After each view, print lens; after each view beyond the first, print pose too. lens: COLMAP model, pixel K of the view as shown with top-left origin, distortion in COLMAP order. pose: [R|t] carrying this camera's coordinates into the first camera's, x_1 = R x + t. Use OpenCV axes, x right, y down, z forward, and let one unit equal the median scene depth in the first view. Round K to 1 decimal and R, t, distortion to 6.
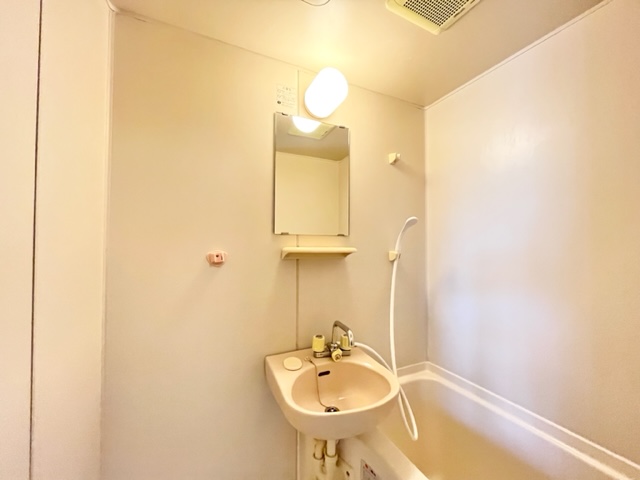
lens RADIAL K [[257.0, 0, 320.1], [0, 257.0, 241.6], [0, 0, 1]] dist [-0.003183, -0.000083]
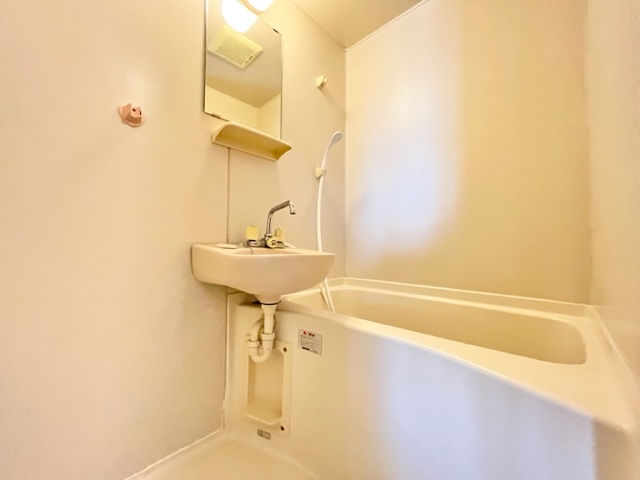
lens RADIAL K [[257.0, 0, 324.6], [0, 257.0, 239.7], [0, 0, 1]] dist [-0.003183, -0.000083]
pose [[0.927255, 0.010780, 0.374276, -0.096651], [-0.009809, 0.999942, -0.004501, 0.345420], [-0.374303, 0.000502, 0.927307, -0.004924]]
